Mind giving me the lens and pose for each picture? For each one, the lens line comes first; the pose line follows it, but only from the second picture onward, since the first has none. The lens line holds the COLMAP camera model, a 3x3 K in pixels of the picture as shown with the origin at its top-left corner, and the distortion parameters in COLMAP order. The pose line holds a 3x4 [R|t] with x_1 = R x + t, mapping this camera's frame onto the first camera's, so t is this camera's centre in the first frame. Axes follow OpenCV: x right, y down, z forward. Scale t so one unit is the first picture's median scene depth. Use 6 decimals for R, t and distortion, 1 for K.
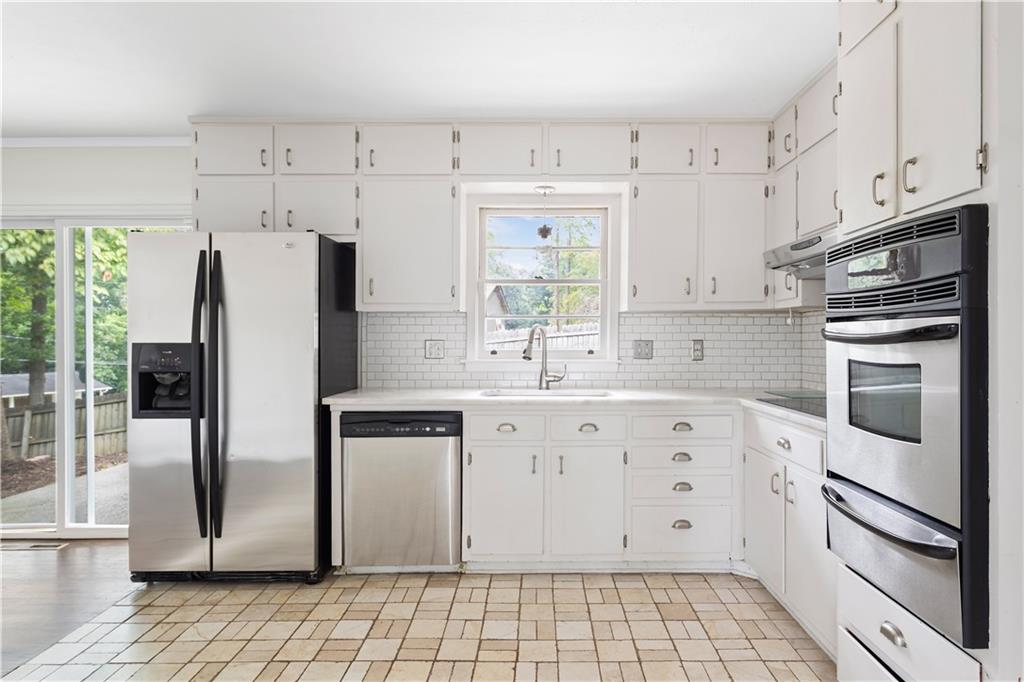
lens RADIAL K [[566.3, 0, 512.8], [0, 566.3, 338.9], [0, 0, 1]] dist [-0.002225, 0.000325]
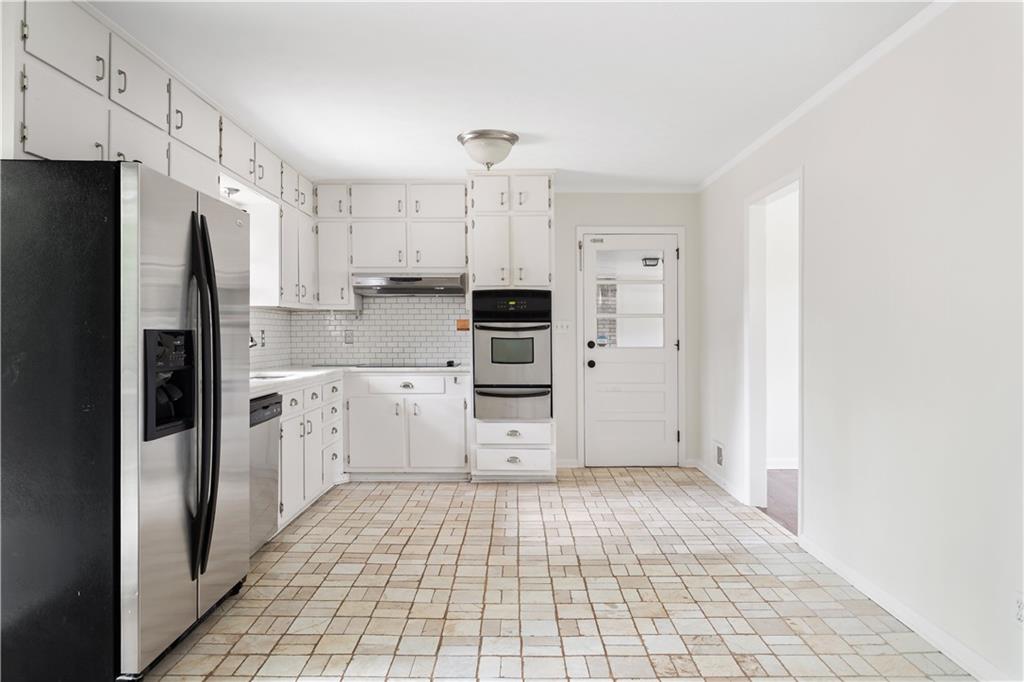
lens RADIAL K [[652.3, 0, 512.4], [0, 652.3, 338.3], [0, 0, 1]] dist [0.001082, -0.000298]
pose [[0.001105, -0.006950, 0.999975, -1.256455], [0.000963, 0.999975, 0.006949, 0.011084], [-0.999999, 0.000955, 0.001111, 0.489135]]
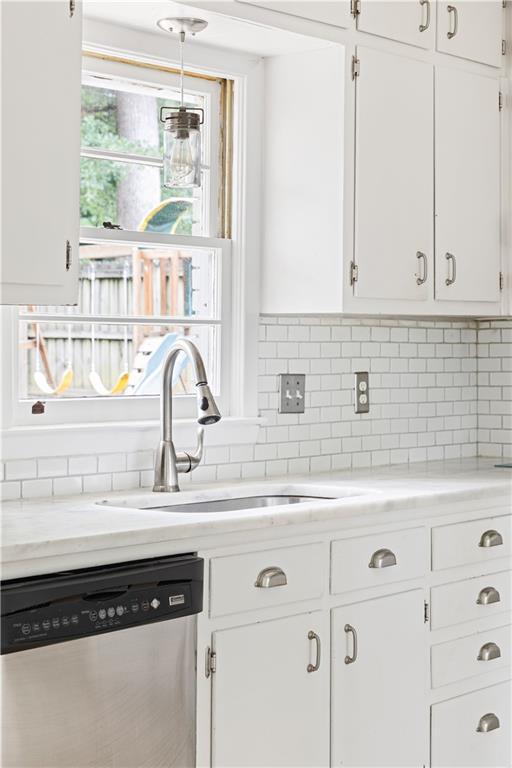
lens RADIAL K [[1467.8, 0, 255.4], [0, 1467.8, 384.4], [0, 0, 1]] dist [0.005840, 0.000000]
pose [[0.662250, -0.015457, 0.749124, -0.788099], [0.002603, 0.999829, 0.018329, -0.012823], [-0.749279, -0.010189, 0.662176, 0.235090]]
